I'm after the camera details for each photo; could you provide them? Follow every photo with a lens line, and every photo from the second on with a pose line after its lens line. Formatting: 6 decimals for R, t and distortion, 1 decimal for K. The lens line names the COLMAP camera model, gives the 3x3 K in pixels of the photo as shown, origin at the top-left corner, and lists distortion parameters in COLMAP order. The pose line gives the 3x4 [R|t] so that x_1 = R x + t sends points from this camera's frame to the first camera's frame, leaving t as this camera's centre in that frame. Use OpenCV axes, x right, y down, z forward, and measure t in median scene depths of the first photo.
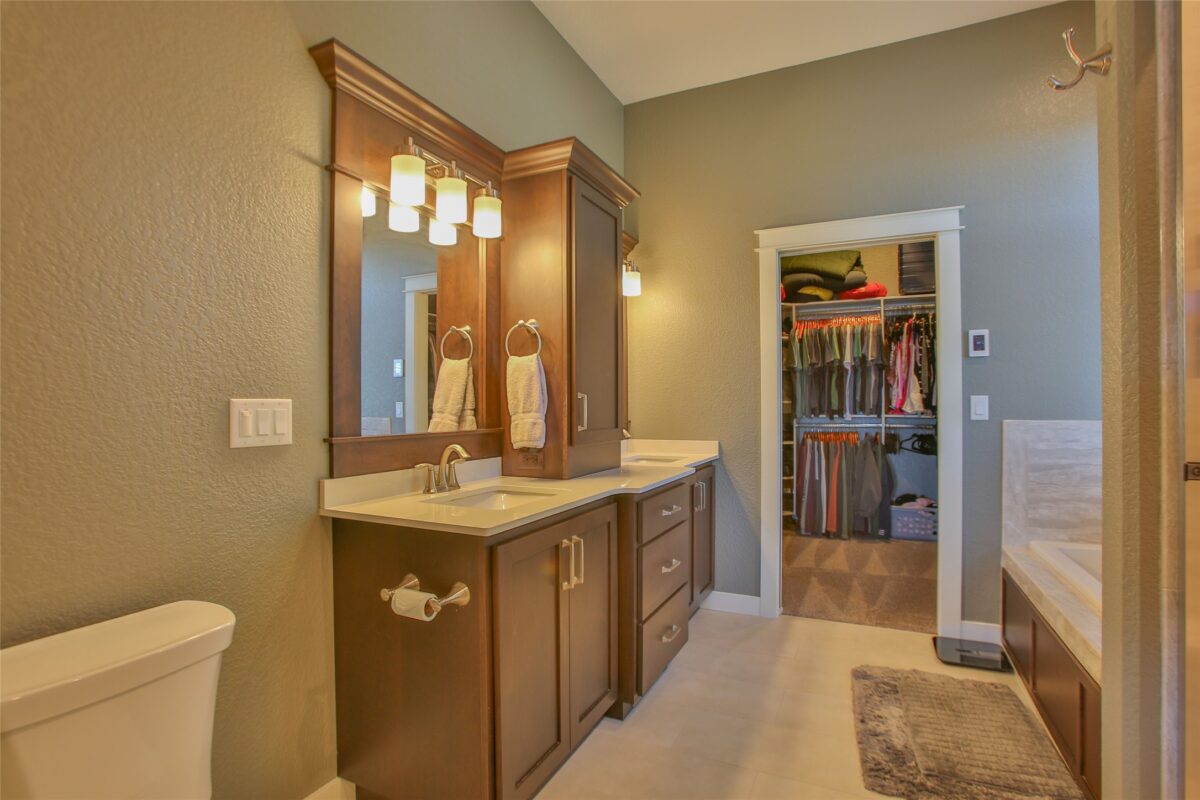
lens RADIAL K [[582.3, 0, 620.6], [0, 582.3, 404.3], [0, 0, 1]] dist [-0.073493, 0.036912]
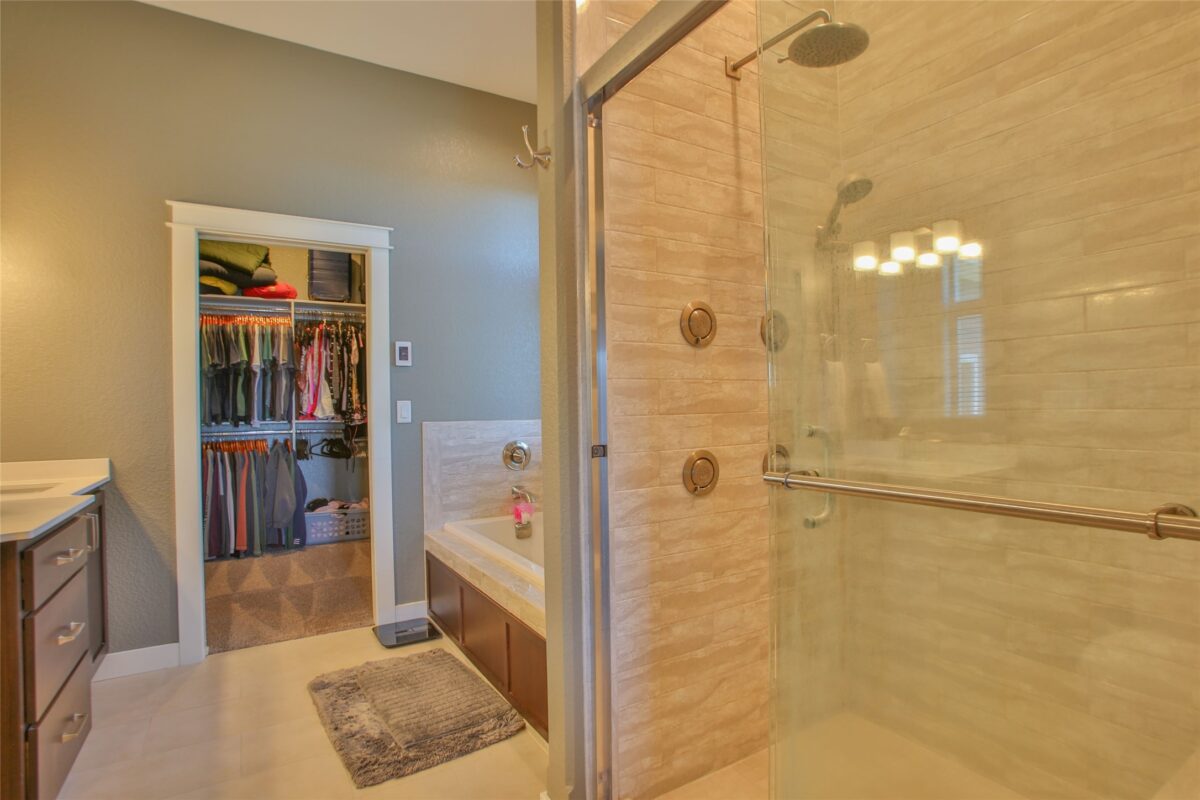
lens RADIAL K [[589.0, 0, 597.5], [0, 589.0, 403.8], [0, 0, 1]] dist [-0.077457, 0.037266]
pose [[0.563753, 0.000201, 0.825943, -0.093525], [0.008666, 0.999943, -0.006159, 0.000919], [-0.825898, 0.010630, 0.563719, 0.035619]]
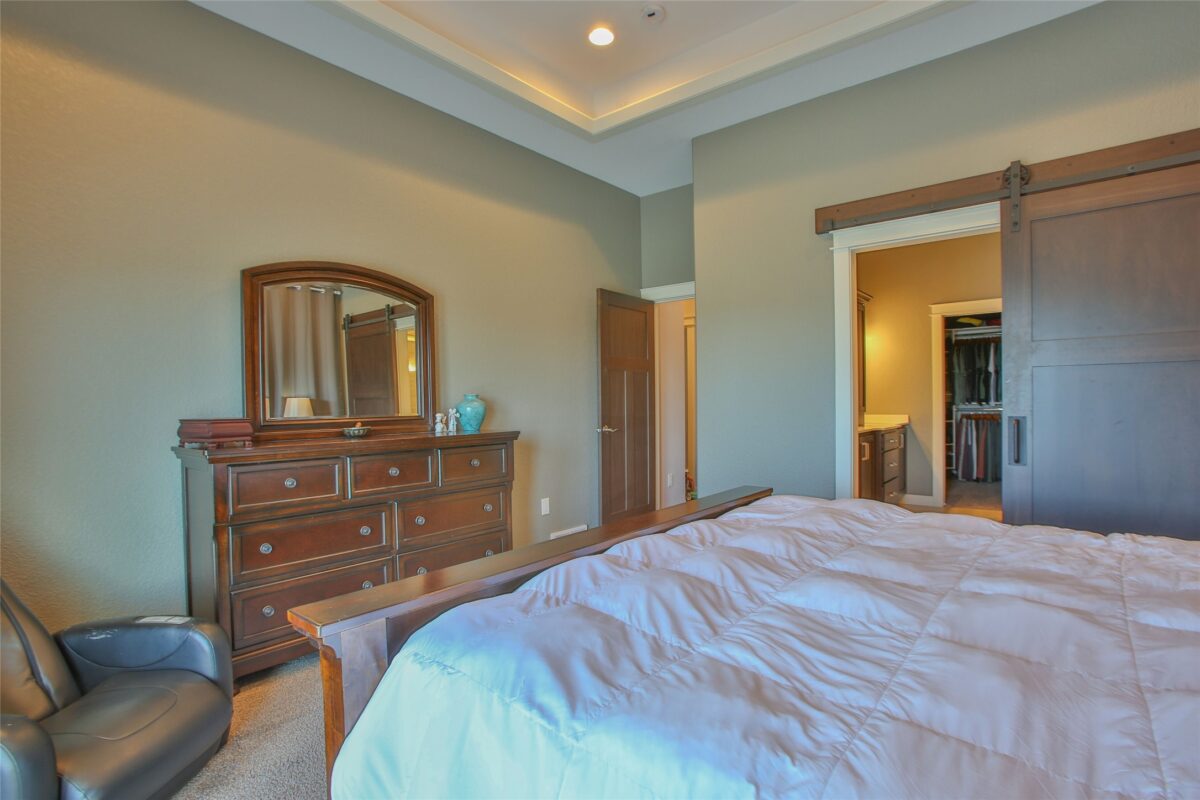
lens RADIAL K [[582.3, 0, 620.6], [0, 582.3, 404.3], [0, 0, 1]] dist [-0.073493, 0.036912]
pose [[0.971304, -0.003471, -0.237818, -0.300710], [0.005003, 0.999970, 0.005836, 0.016000], [0.237791, -0.006858, 0.971292, -1.031046]]
